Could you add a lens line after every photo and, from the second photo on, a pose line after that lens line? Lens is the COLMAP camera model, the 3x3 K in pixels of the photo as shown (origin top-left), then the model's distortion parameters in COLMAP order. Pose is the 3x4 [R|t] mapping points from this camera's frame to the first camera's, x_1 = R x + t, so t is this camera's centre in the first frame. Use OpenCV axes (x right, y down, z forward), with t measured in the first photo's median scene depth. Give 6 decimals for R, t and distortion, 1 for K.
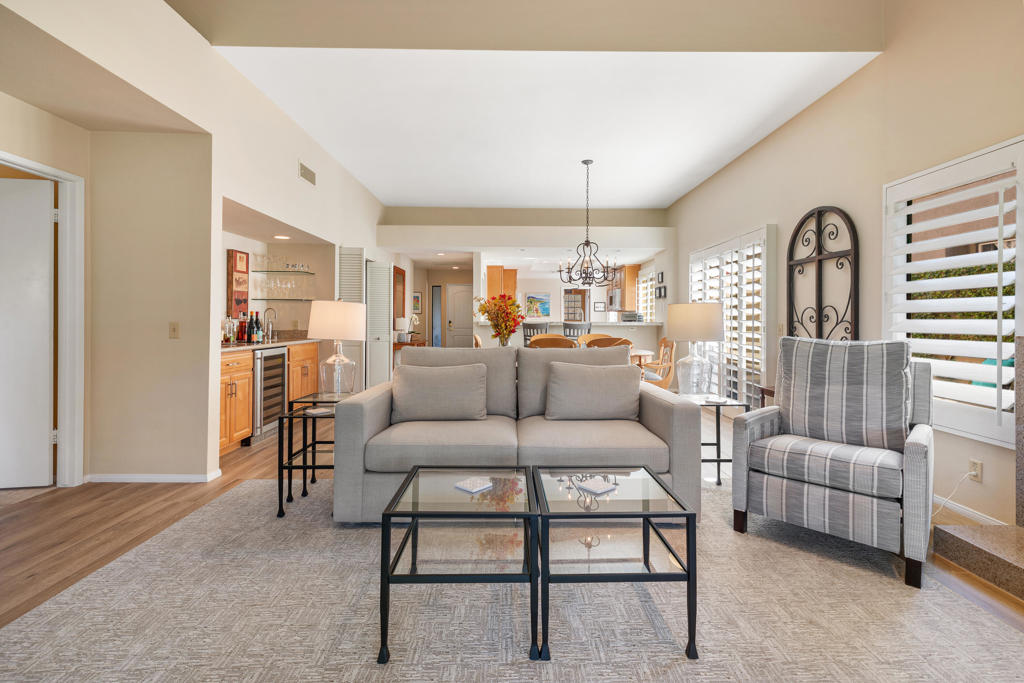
lens RADIAL K [[452.1, 0, 515.5], [0, 452.1, 319.1], [0, 0, 1]] dist [0.002523, 0.000547]
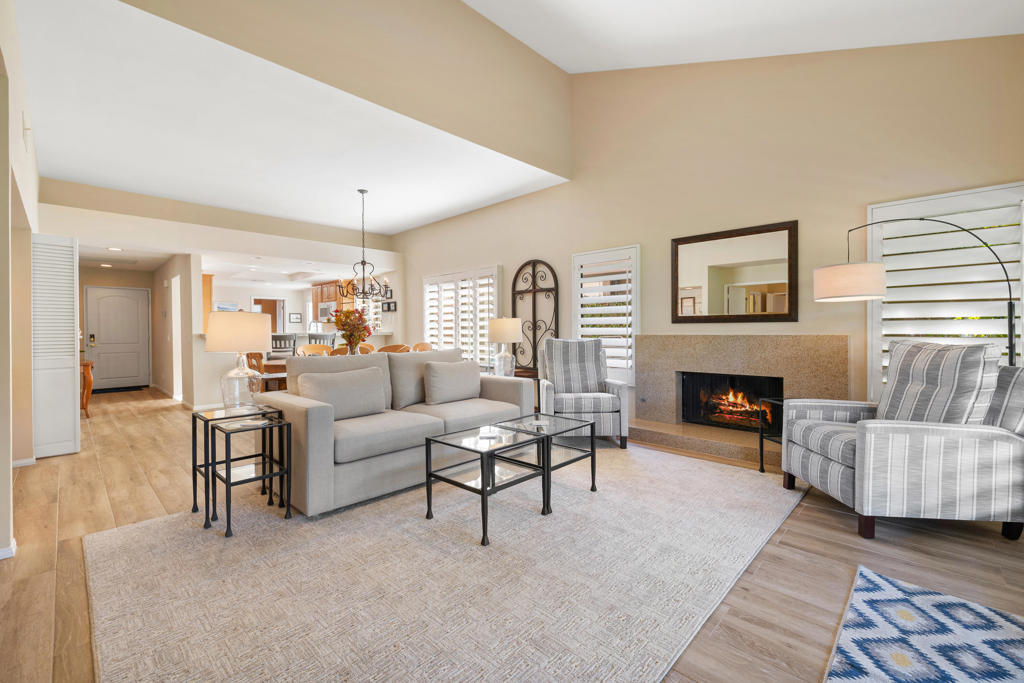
lens RADIAL K [[434.9, 0, 514.5], [0, 434.9, 330.9], [0, 0, 1]] dist [0.002166, 0.000333]
pose [[0.705141, -0.009786, 0.709000, -0.525160], [0.008662, 0.999949, 0.005187, 0.001188], [-0.709014, 0.002483, 0.705190, -0.058294]]
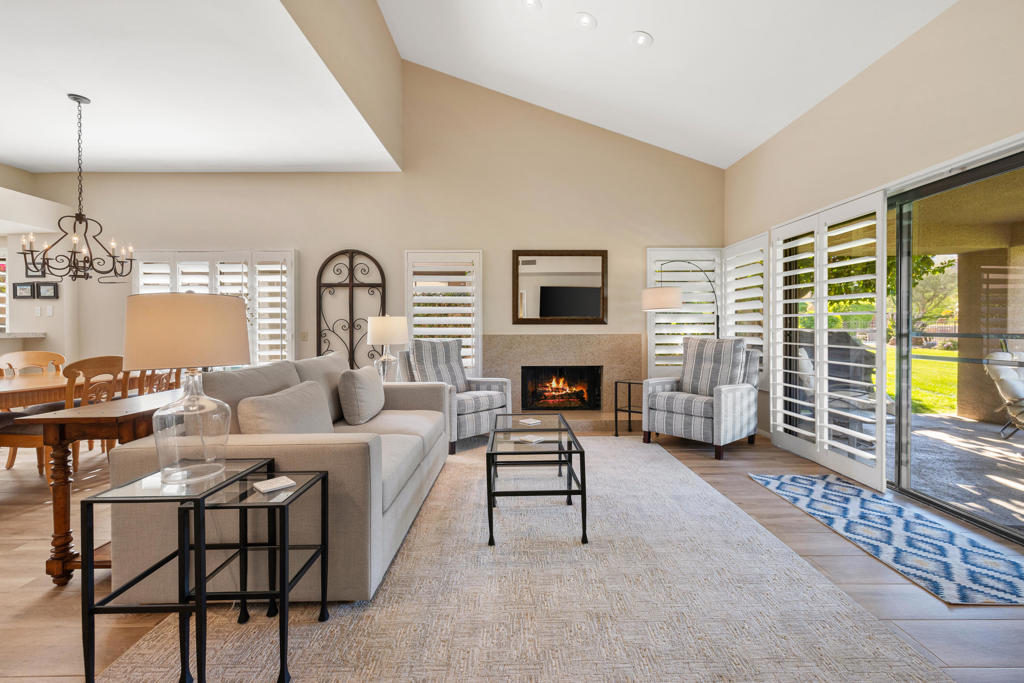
lens RADIAL K [[434.9, 0, 514.5], [0, 434.9, 330.9], [0, 0, 1]] dist [0.002166, 0.000333]
pose [[0.011201, -0.009339, 0.999894, -0.743354], [0.001630, 0.999955, 0.009321, -0.002009], [-0.999936, 0.001526, 0.011215, 0.503549]]
